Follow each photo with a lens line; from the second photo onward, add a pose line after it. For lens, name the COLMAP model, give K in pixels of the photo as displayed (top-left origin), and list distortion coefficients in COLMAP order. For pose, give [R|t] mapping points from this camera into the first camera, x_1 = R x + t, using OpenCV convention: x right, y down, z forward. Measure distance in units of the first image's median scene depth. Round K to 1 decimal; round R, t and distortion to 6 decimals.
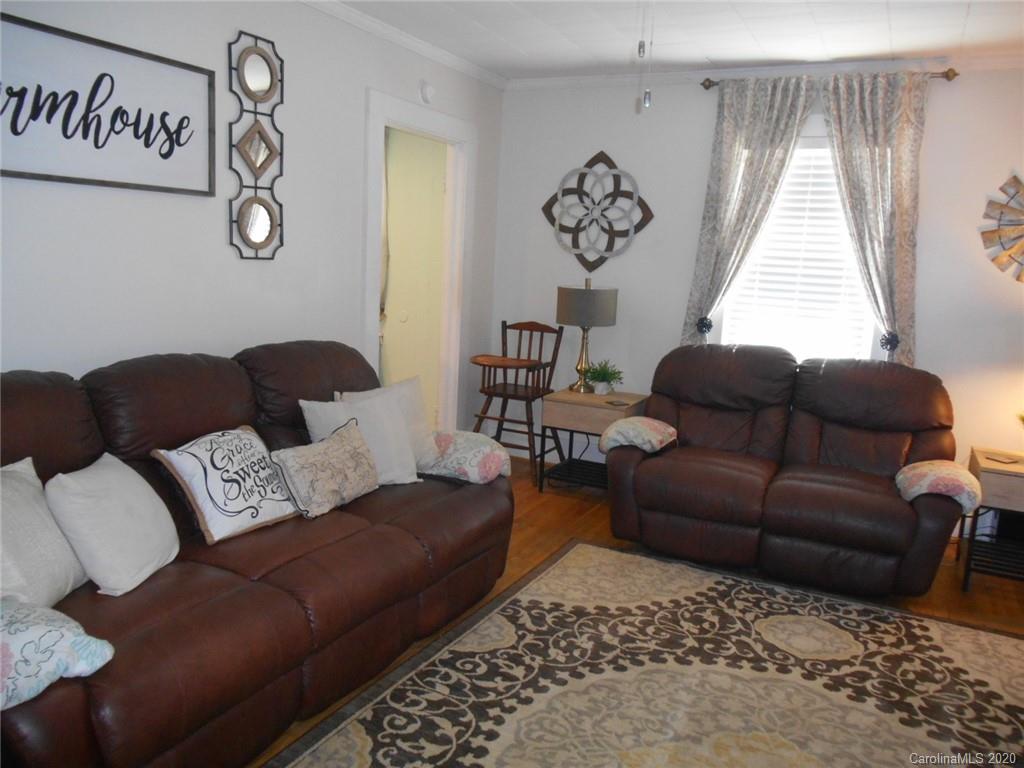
lens RADIAL K [[784.0, 0, 511.1], [0, 784.0, 388.0], [0, 0, 1]] dist [-0.038110, 0.016373]
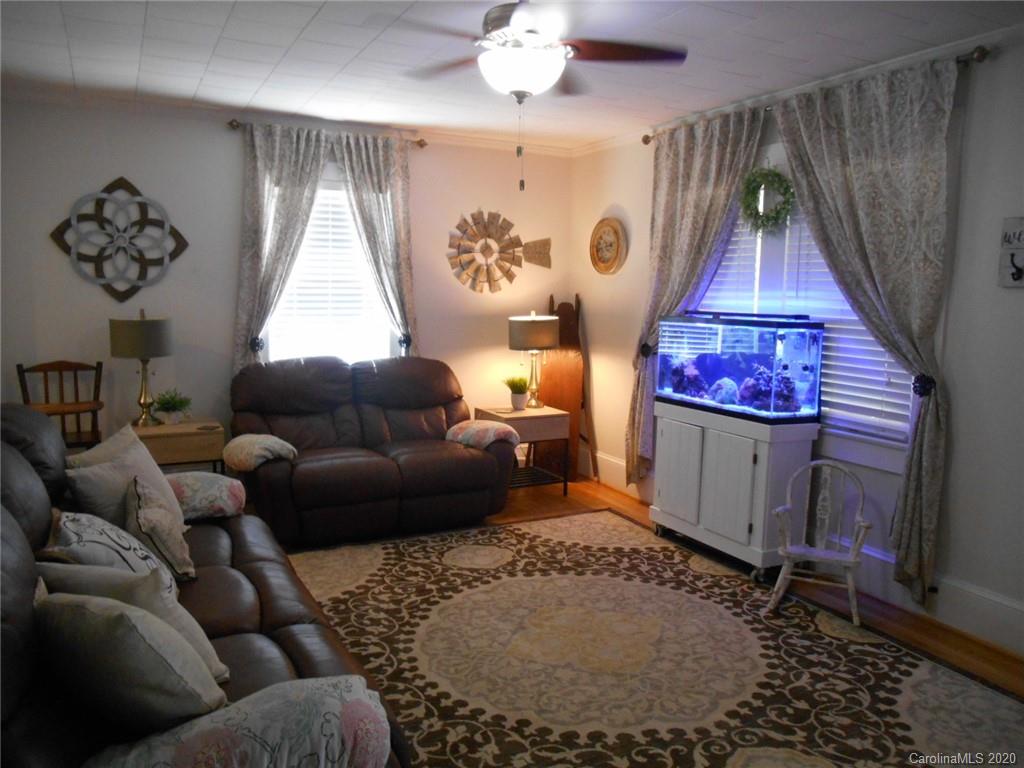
lens RADIAL K [[784.0, 0, 510.9], [0, 784.0, 388.0], [0, 0, 1]] dist [-0.038110, 0.016373]
pose [[0.587205, -0.142248, 0.796841, -0.484815], [0.154028, 0.986086, 0.062525, -0.038505], [-0.794648, 0.086021, 0.600945, 0.074863]]
